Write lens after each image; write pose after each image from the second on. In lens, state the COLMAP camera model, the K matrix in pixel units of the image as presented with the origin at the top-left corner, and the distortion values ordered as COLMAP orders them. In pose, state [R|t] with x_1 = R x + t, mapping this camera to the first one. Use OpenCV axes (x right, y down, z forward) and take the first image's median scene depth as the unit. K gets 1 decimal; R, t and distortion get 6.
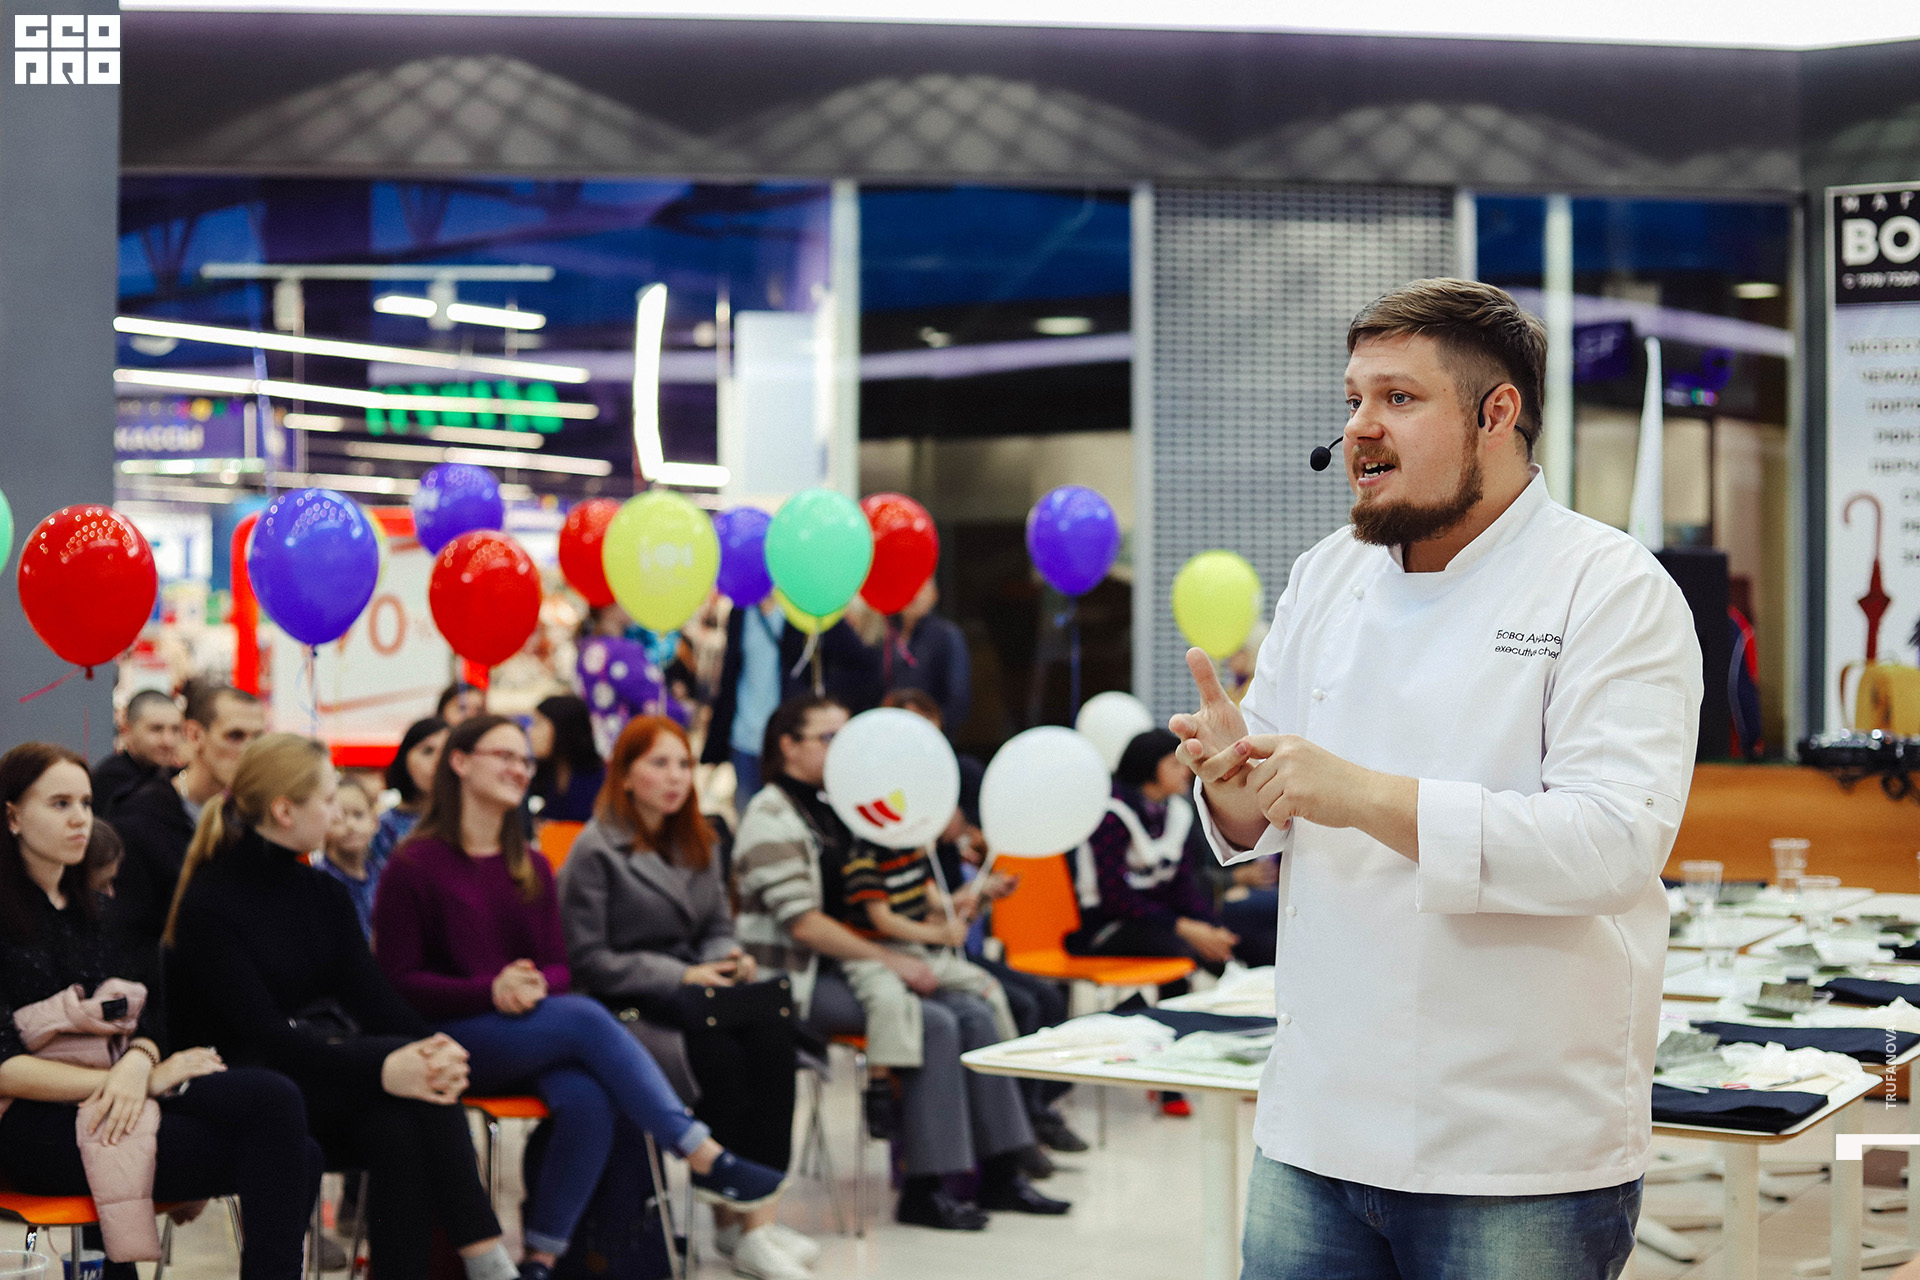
lens RADIAL K [[2814.6, 0, 957.4], [0, 2814.6, 633.1], [0, 0, 1]] dist [-0.120161, 0.000000]
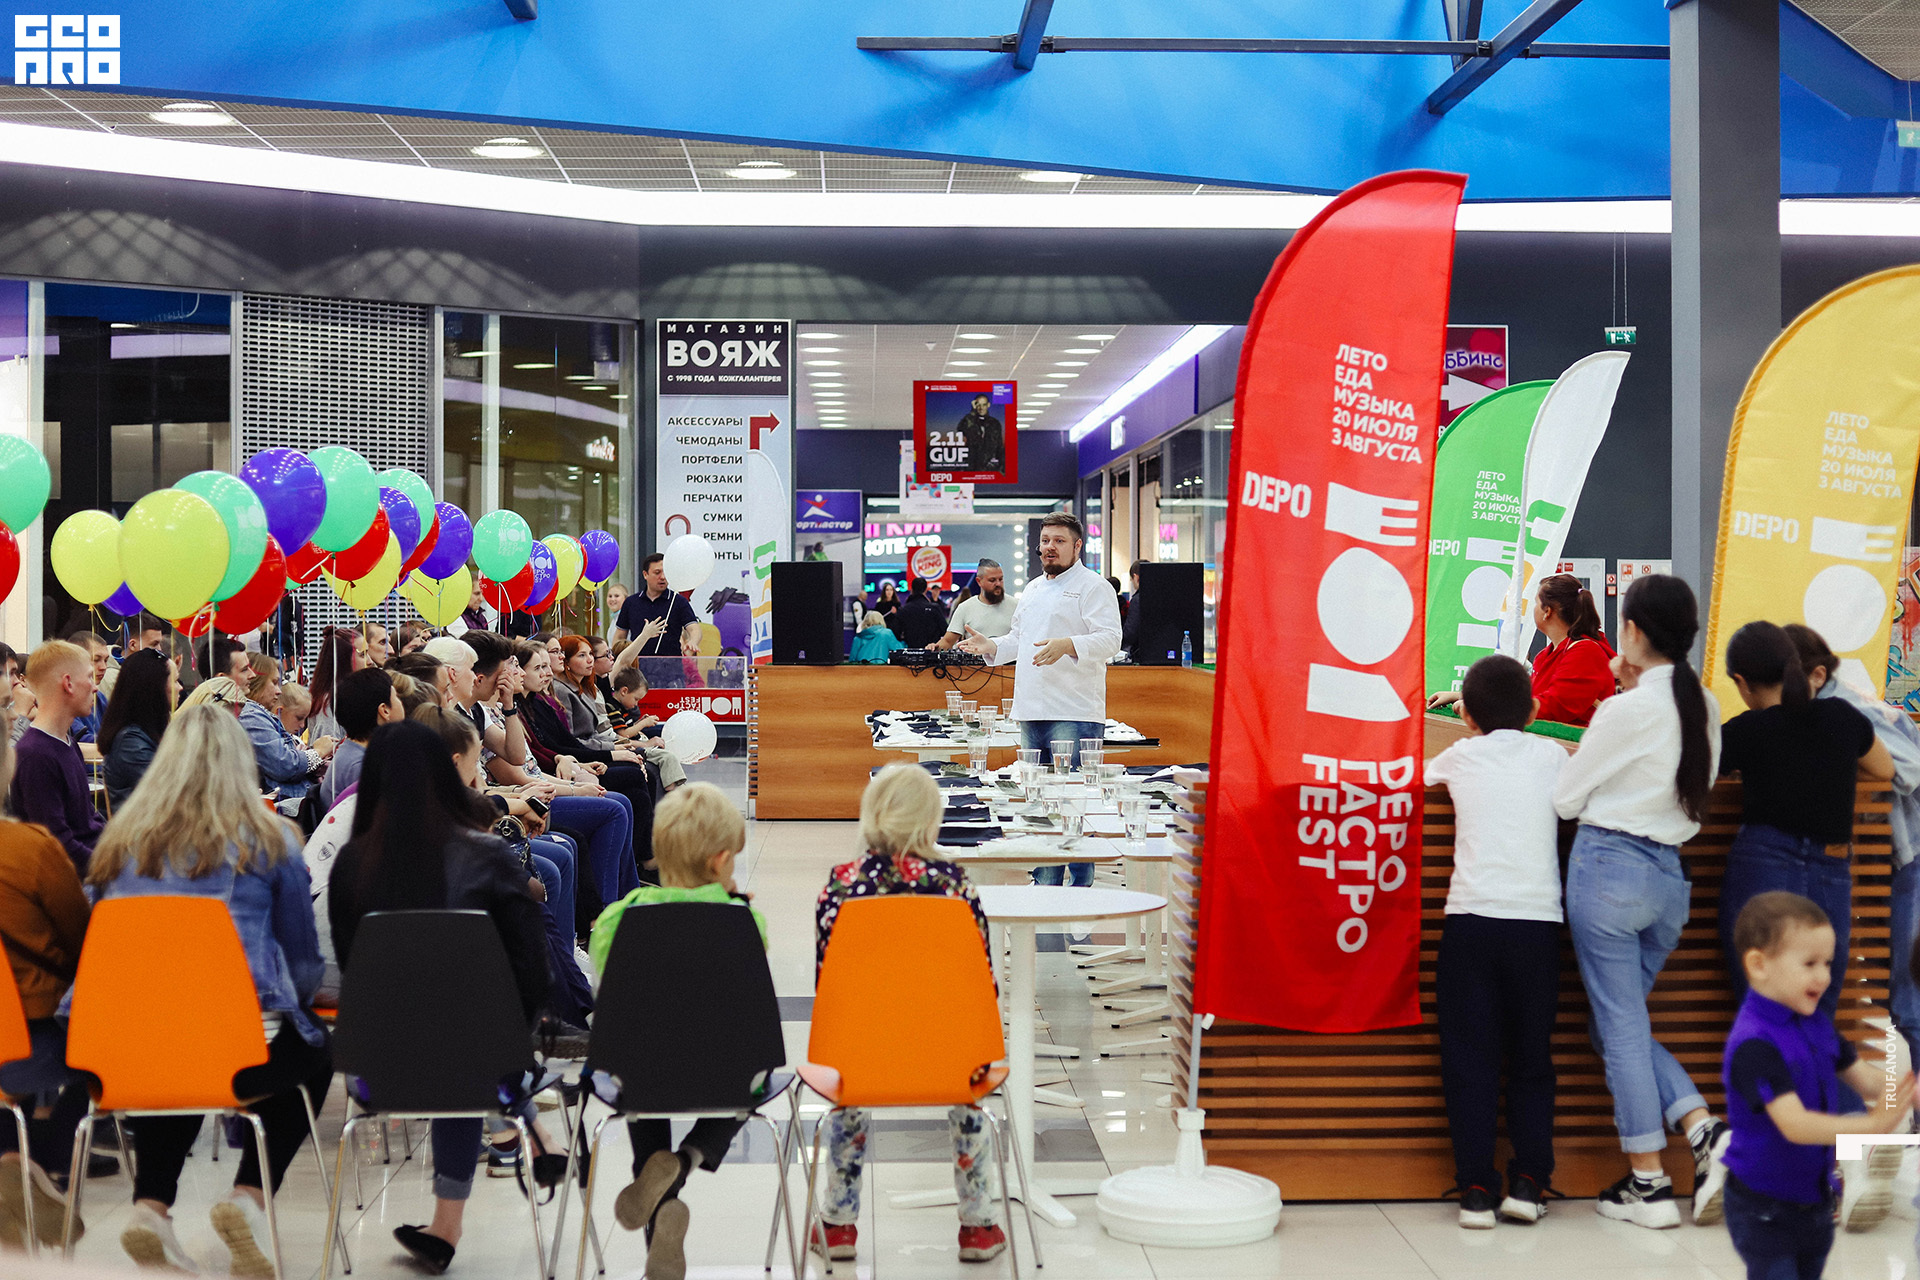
lens RADIAL K [[2814.6, 0, 955.6], [0, 2814.6, 657.4], [0, 0, 1]] dist [-0.120161, 0.000000]
pose [[0.833367, -0.007280, 0.552673, -0.418902], [-0.002110, 0.999864, 0.016351, 0.003713], [-0.552717, -0.014793, 0.833238, -0.406047]]
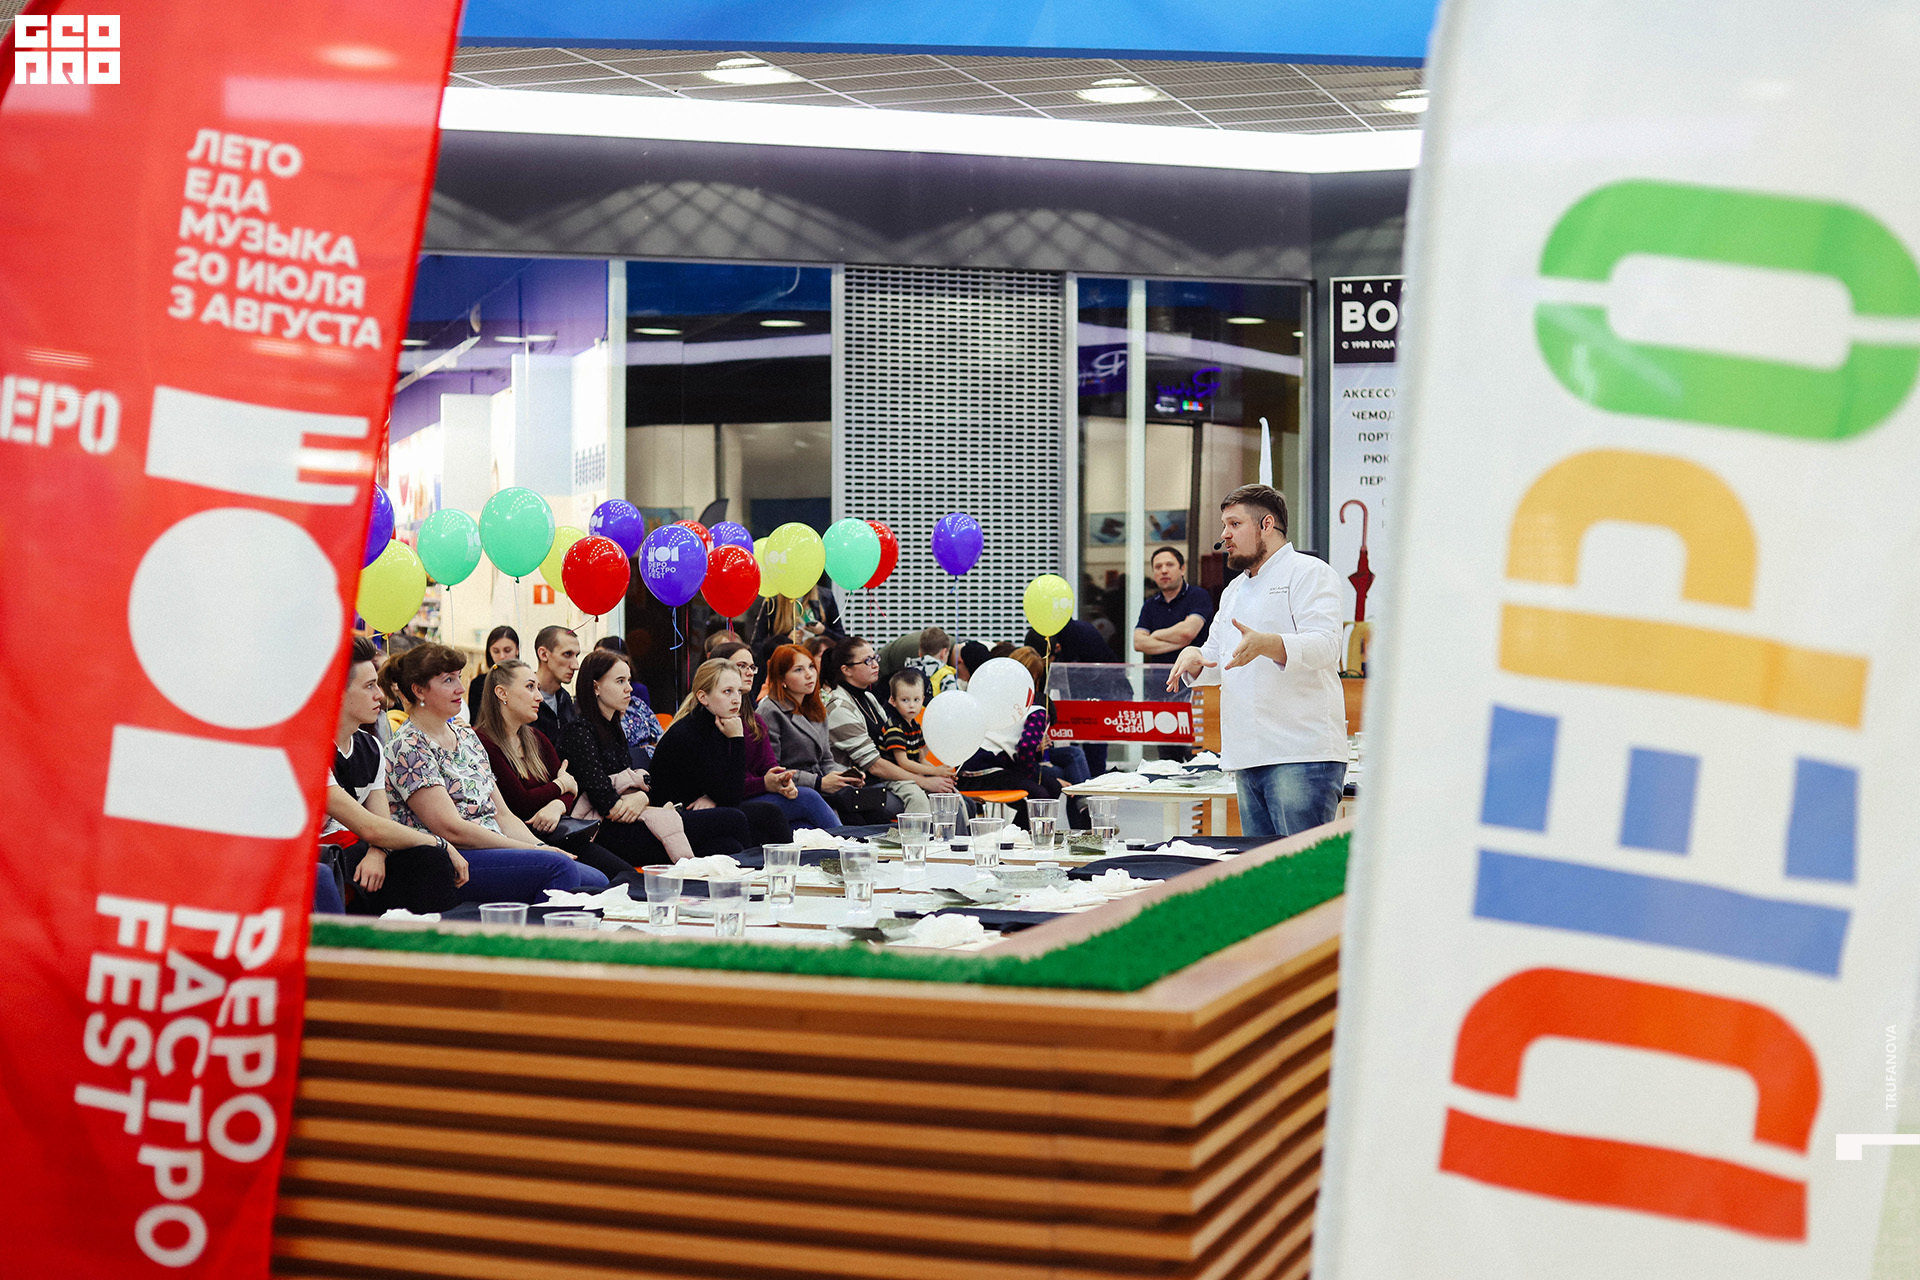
lens RADIAL K [[2814.6, 0, 973.6], [0, 2814.6, 630.2], [0, 0, 1]] dist [-0.120161, 0.000000]
pose [[0.978276, -0.002136, 0.207294, -0.148089], [0.000245, 0.999958, 0.009151, 0.001783], [-0.207305, -0.008901, 0.978236, -0.325338]]
